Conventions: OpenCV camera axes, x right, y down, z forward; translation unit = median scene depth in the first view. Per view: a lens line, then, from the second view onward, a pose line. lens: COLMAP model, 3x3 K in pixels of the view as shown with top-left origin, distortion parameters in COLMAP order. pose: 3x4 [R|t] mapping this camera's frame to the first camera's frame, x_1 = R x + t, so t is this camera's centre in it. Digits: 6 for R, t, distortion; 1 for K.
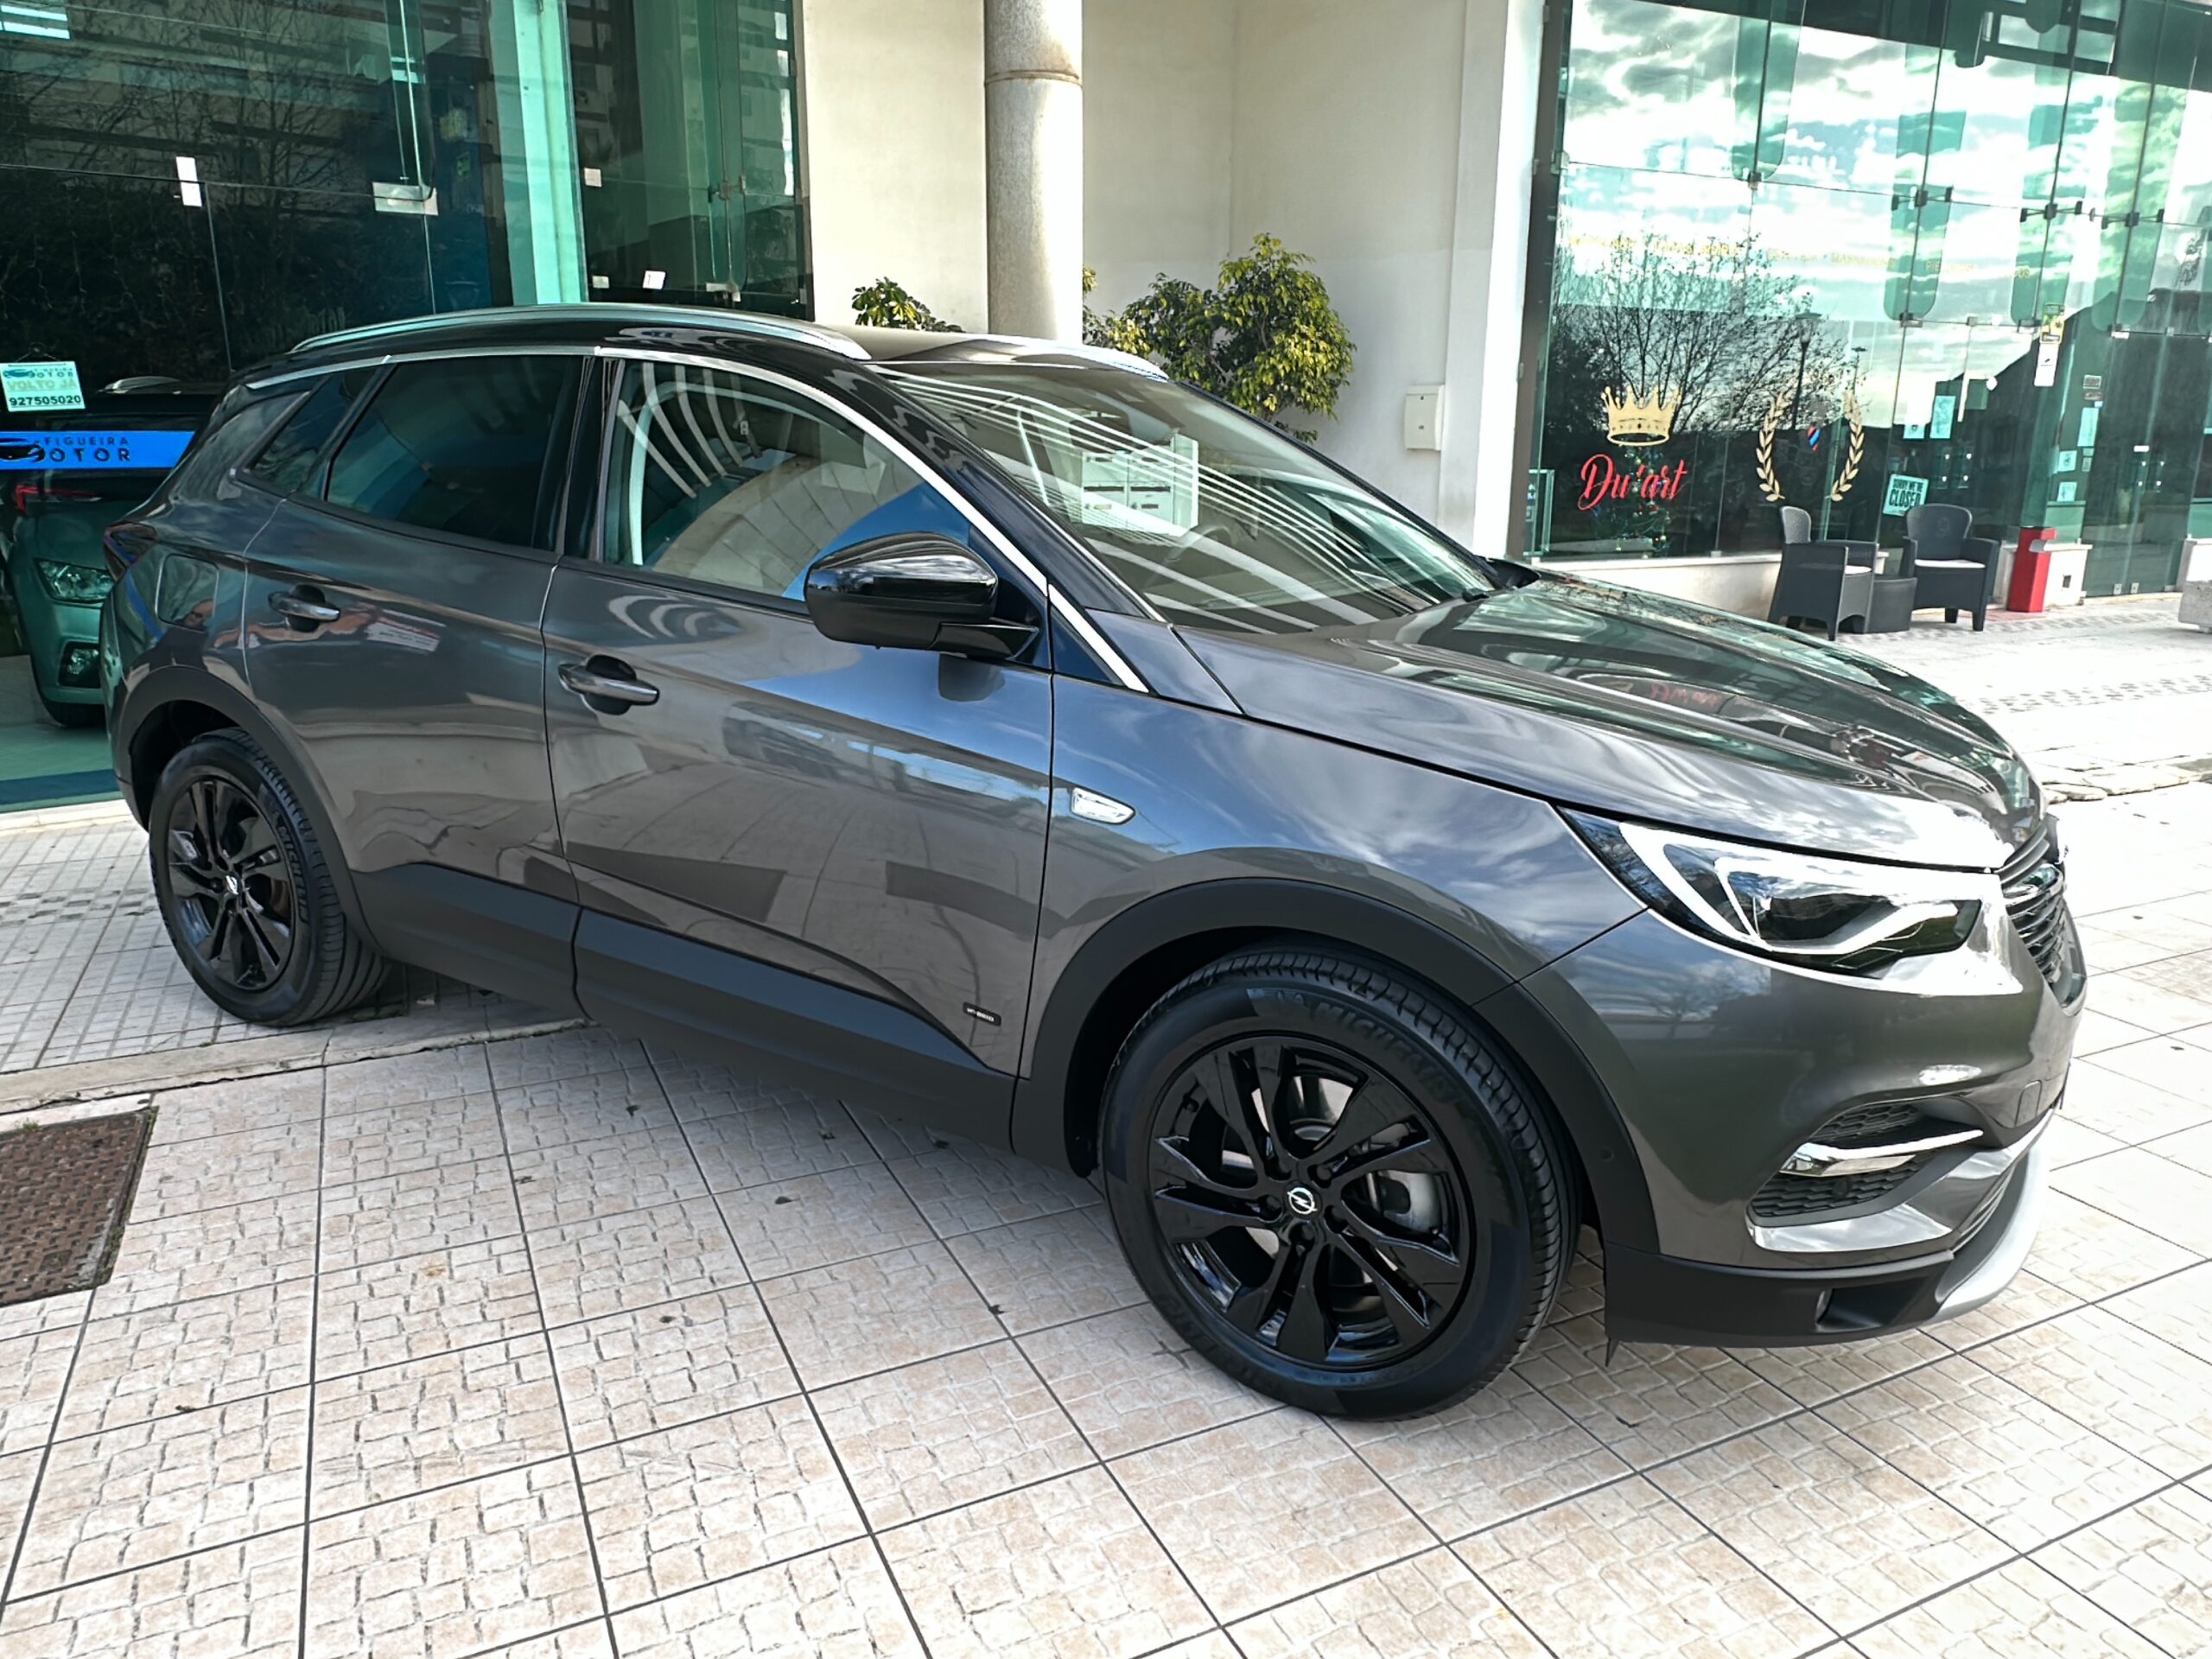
lens RADIAL K [[1511.9, 0, 1101.7], [0, 1511.9, 823.5], [0, 0, 1]] dist [-0.001123, -0.002926]
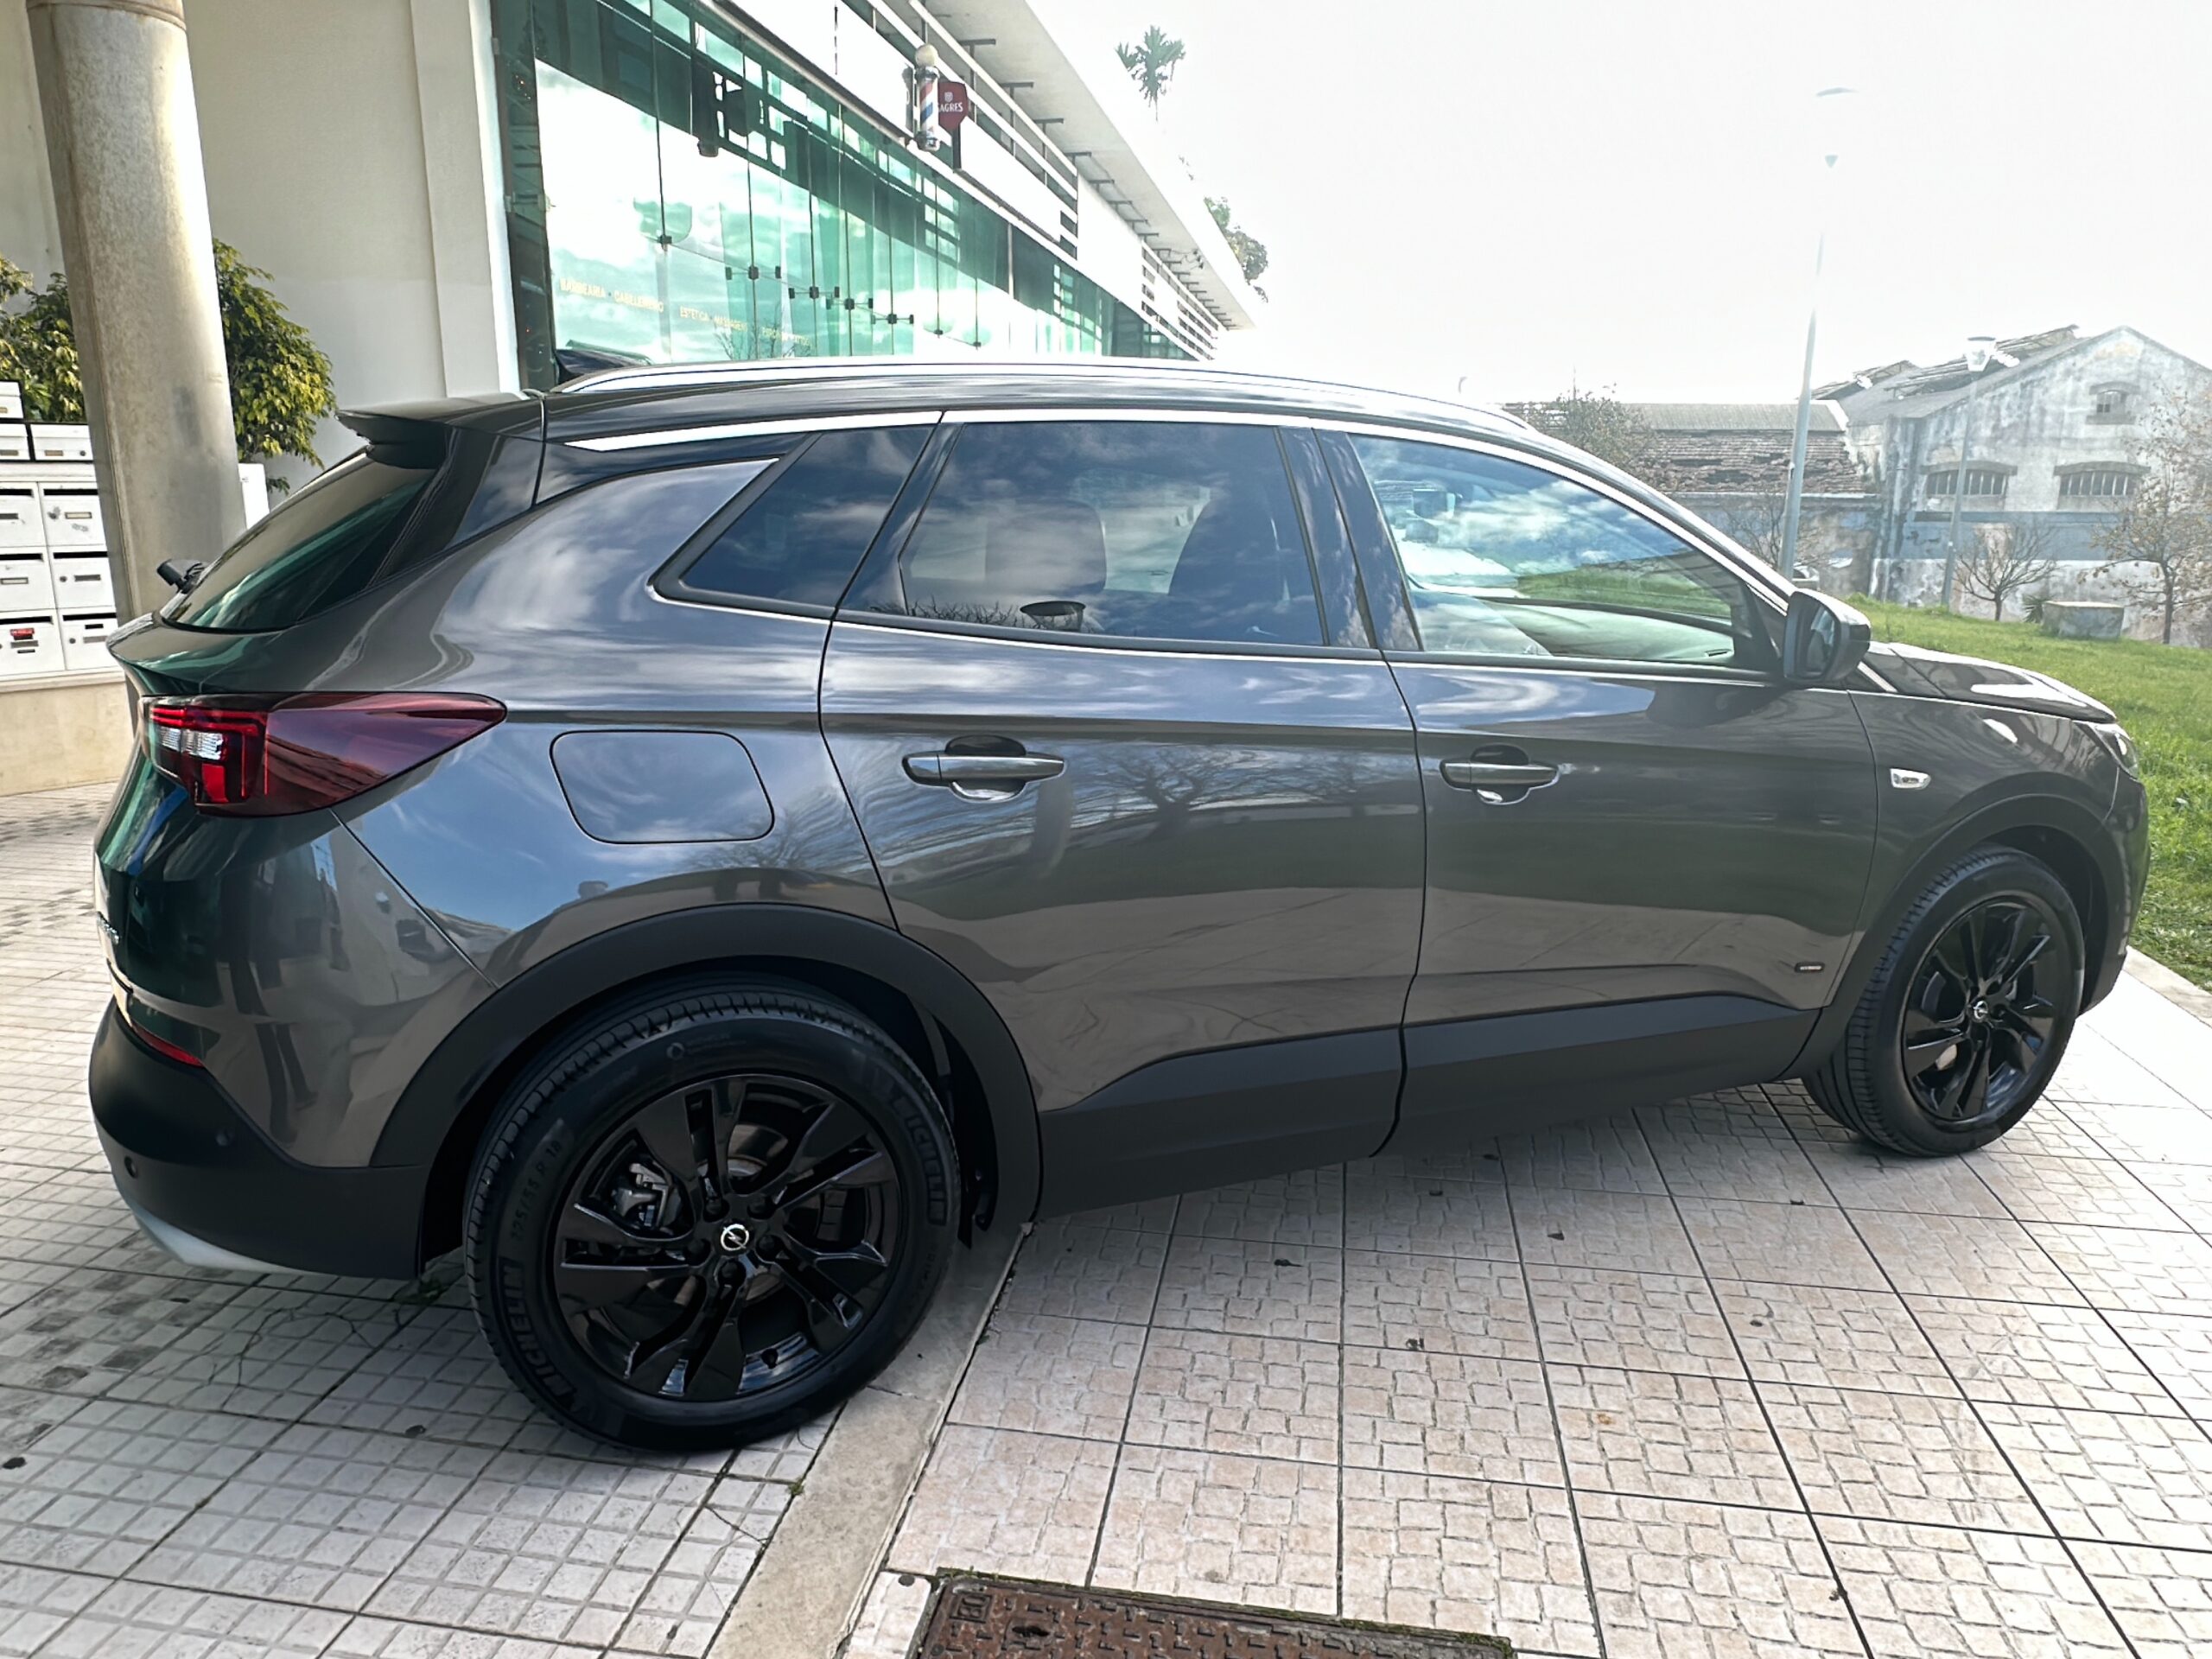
lens RADIAL K [[1511.9, 0, 1103.1], [0, 1511.9, 836.3], [0, 0, 1]] dist [-0.001123, -0.002926]
pose [[0.569808, -0.195881, 0.798091, -1.019462], [0.205930, 0.974224, 0.092084, -0.158993], [-0.795557, 0.111880, 0.595459, 0.515990]]
